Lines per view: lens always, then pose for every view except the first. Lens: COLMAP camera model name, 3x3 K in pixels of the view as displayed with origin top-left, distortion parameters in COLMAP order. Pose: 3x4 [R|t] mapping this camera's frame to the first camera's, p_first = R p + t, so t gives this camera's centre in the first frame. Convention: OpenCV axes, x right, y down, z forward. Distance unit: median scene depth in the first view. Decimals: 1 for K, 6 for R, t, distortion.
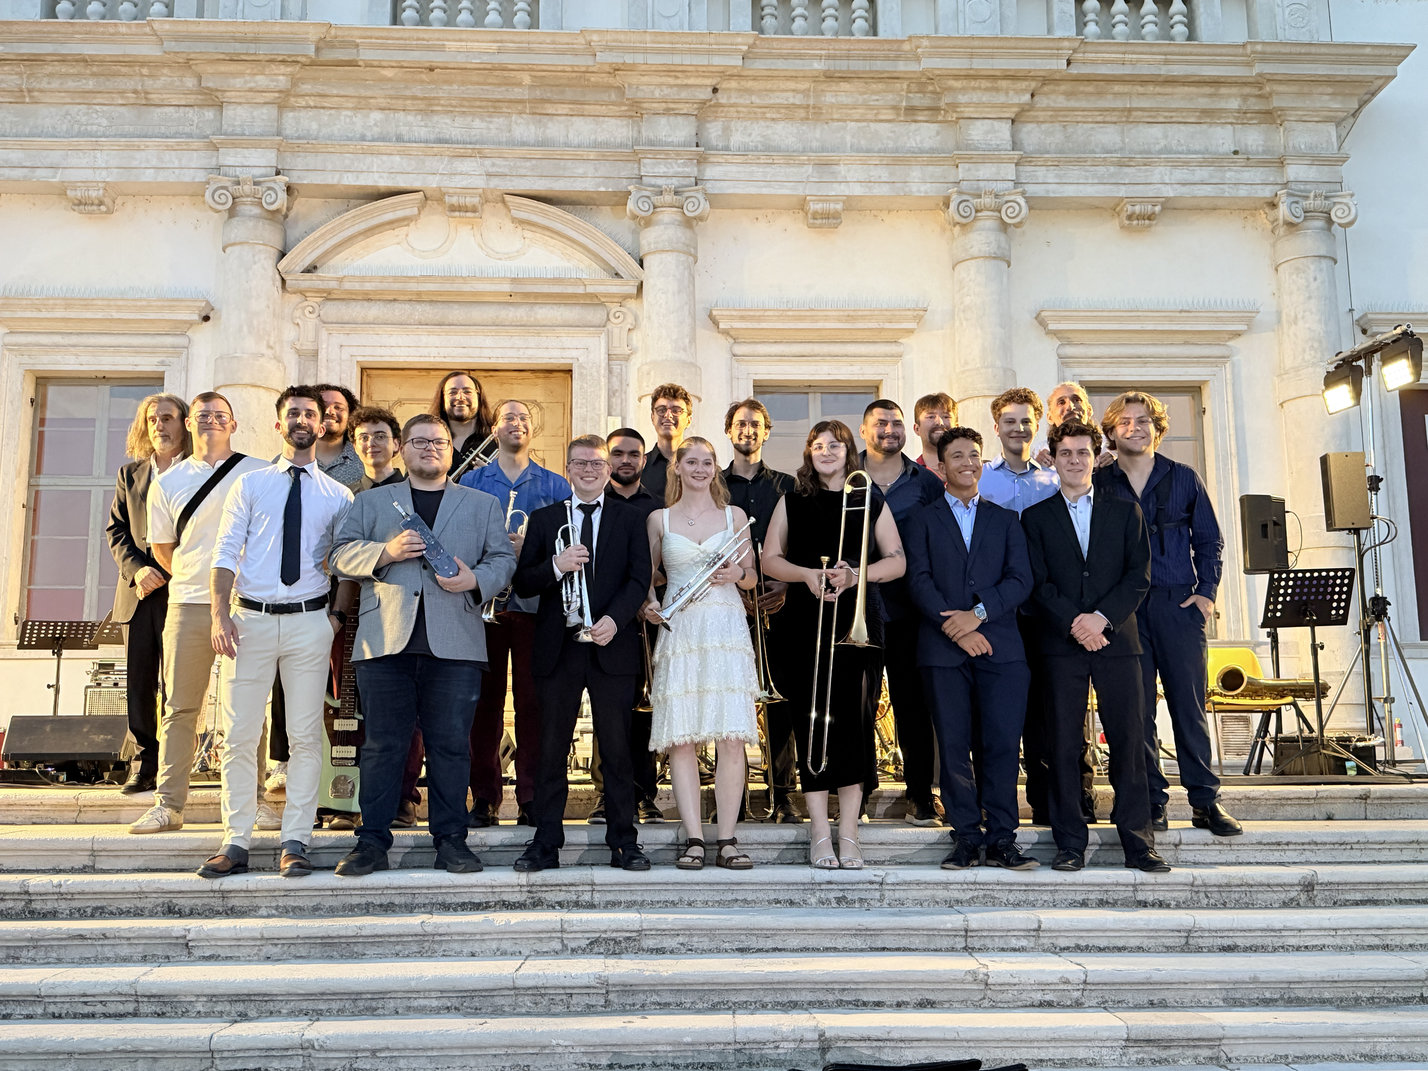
lens RADIAL K [[1490.2, 0, 715.4], [0, 1490.2, 532.2], [0, 0, 1]] dist [0.067711, 0.000000]
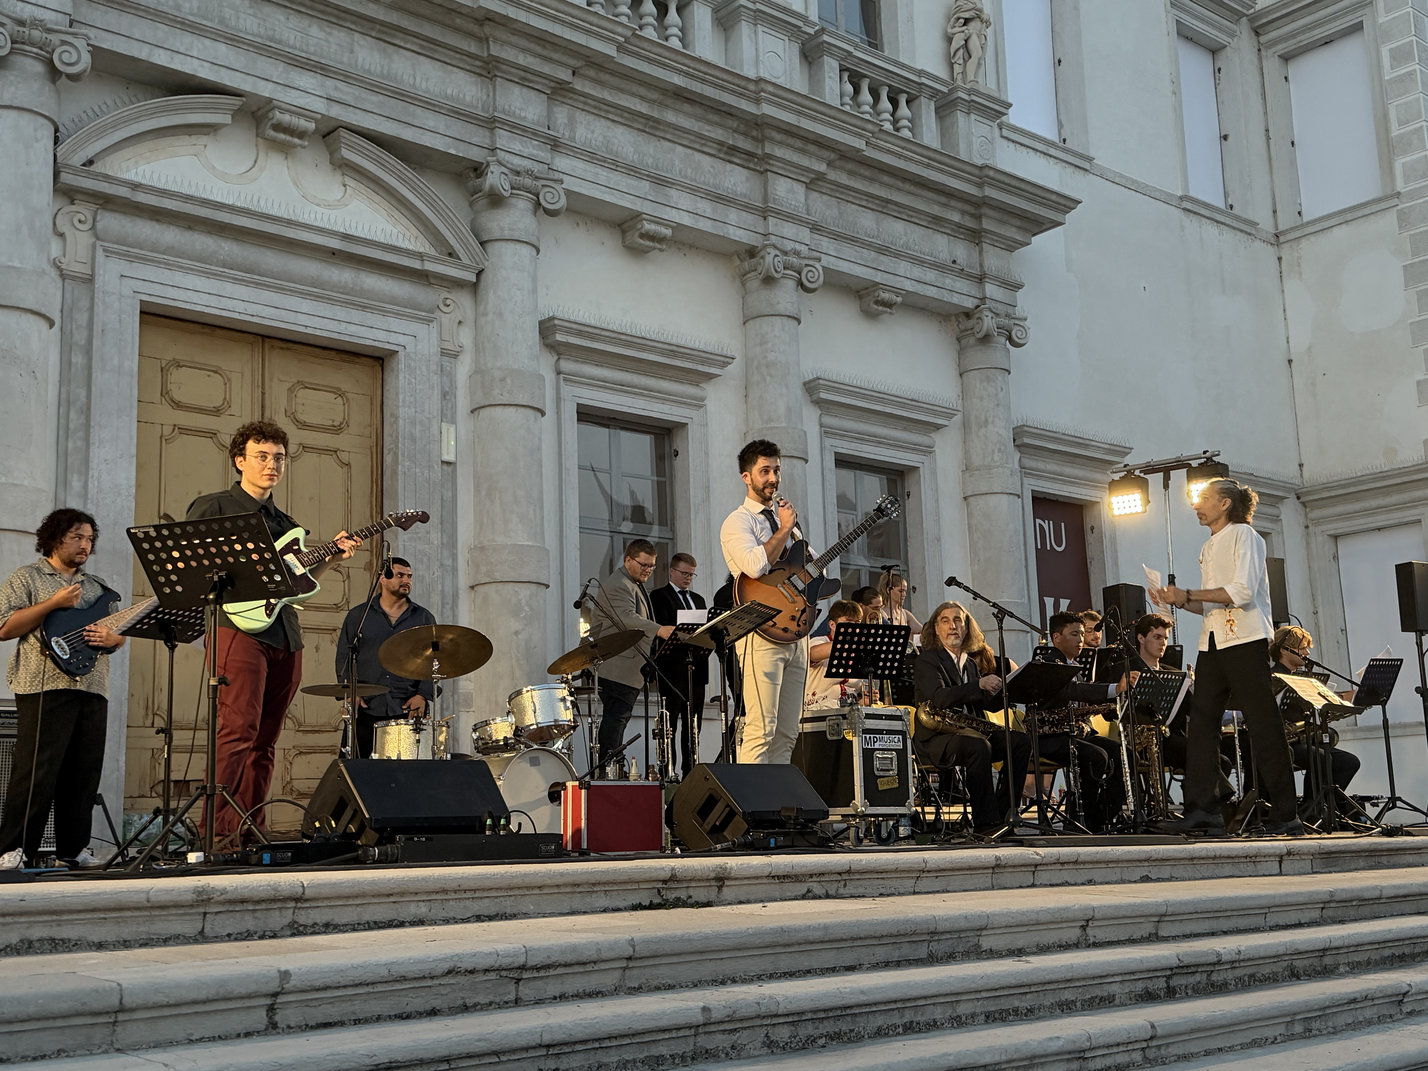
lens RADIAL K [[1635.5, 0, 716.3], [0, 1635.5, 537.6], [0, 0, 1]] dist [0.066232, 0.000000]
pose [[0.782164, 0.097433, 0.615407, -0.503279], [-0.075085, 0.995239, -0.062139, 0.031983], [-0.618532, 0.002395, 0.785756, 0.182542]]
